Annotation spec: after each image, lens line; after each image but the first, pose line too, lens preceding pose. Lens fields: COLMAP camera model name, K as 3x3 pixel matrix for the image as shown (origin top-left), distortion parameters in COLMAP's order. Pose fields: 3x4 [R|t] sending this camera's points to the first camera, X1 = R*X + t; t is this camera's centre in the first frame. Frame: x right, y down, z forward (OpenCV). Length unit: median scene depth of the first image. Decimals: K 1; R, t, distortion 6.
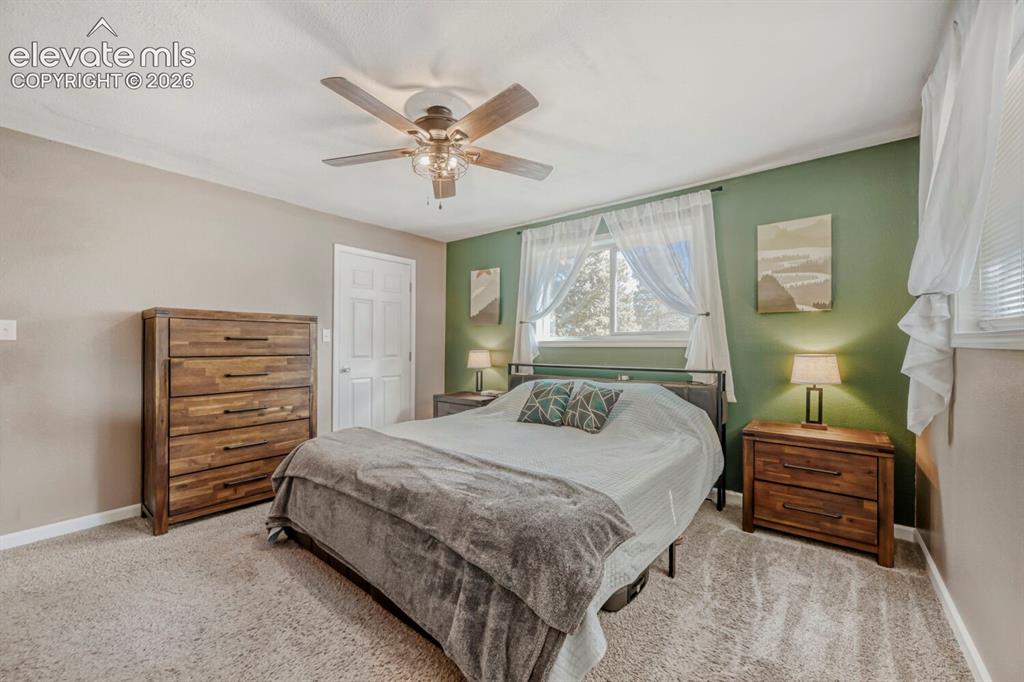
lens RADIAL K [[401.2, 0, 514.6], [0, 401.2, 338.6], [0, 0, 1]] dist [-0.002051, -0.000236]
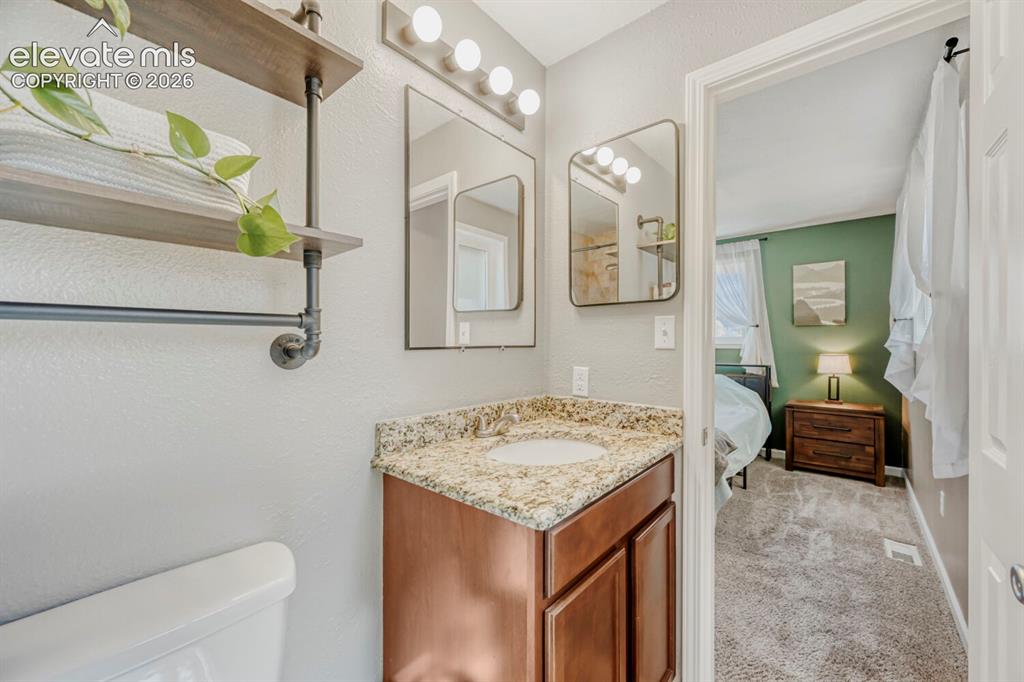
lens RADIAL K [[405.0, 0, 514.0], [0, 405.0, 332.6], [0, 0, 1]] dist [0.000302, -0.000045]
pose [[0.999506, 0.001639, -0.031397, -0.398026], [-0.001992, 0.999935, -0.011242, -0.021848], [0.031376, 0.011299, 0.999444, -0.550719]]
